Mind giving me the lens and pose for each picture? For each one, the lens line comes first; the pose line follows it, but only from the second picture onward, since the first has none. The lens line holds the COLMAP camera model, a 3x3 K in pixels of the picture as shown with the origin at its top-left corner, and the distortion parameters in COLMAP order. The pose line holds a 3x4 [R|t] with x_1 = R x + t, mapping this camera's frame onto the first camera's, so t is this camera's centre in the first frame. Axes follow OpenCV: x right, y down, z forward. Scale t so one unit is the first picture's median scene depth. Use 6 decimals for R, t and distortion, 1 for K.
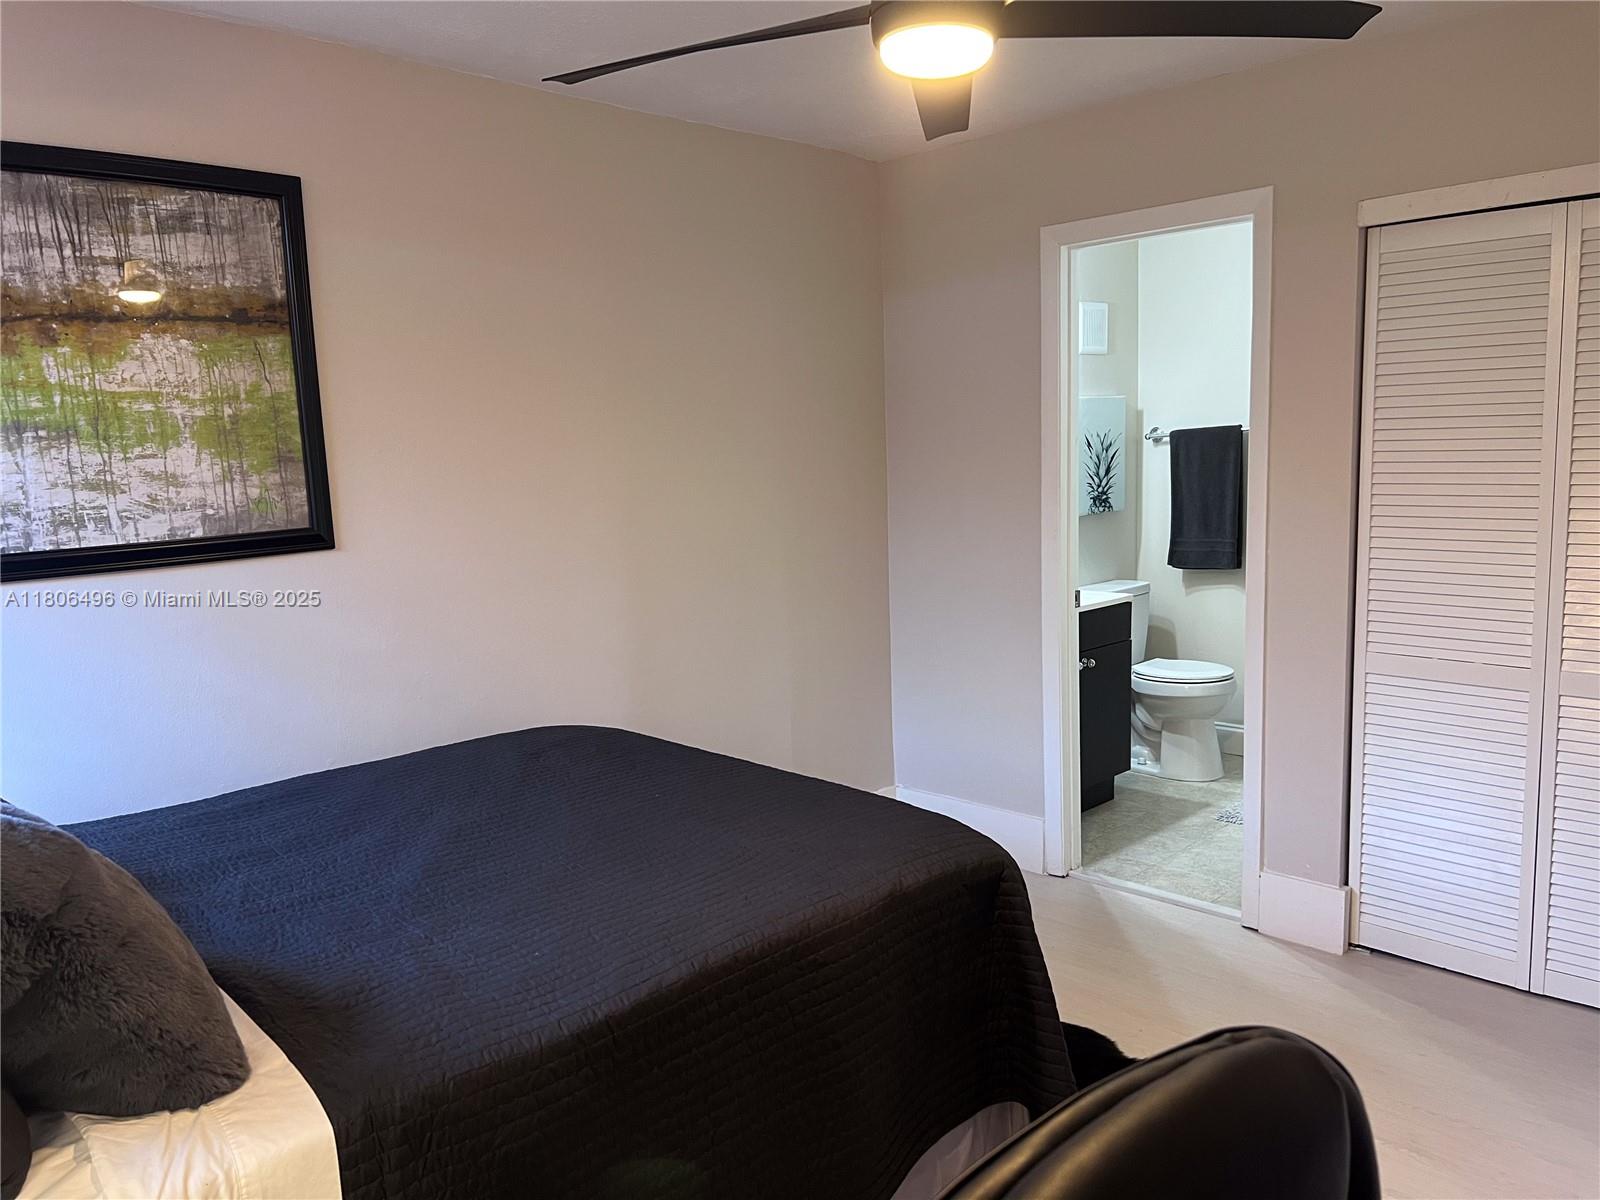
lens RADIAL K [[1203.5, 0, 800.3], [0, 1203.5, 600.3], [0, 0, 1]] dist [0.043586, -0.048509]
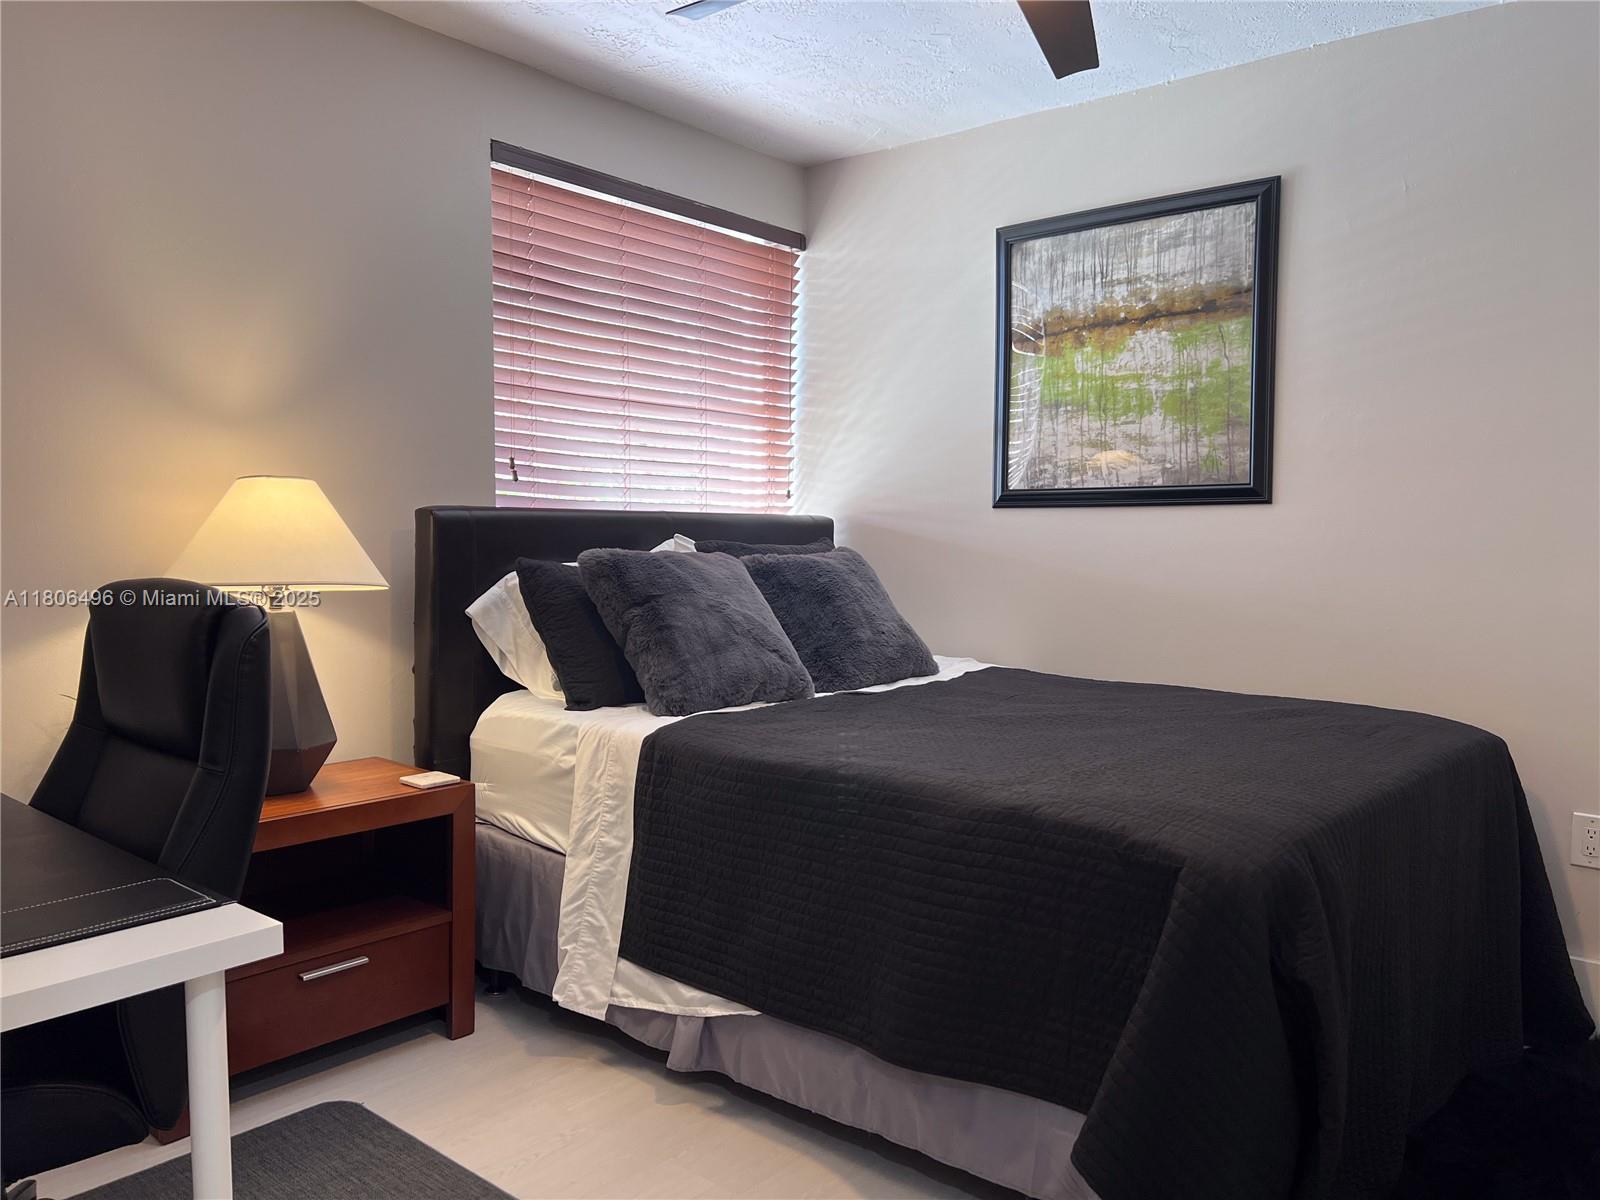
lens RADIAL K [[1203.5, 0, 807.3], [0, 1203.5, 619.8], [0, 0, 1]] dist [0.043586, -0.048509]
pose [[0.096585, 0.100232, -0.990265, 0.775603], [-0.151579, 0.984793, 0.084894, 0.037247], [0.983715, 0.141904, 0.110309, 0.531492]]
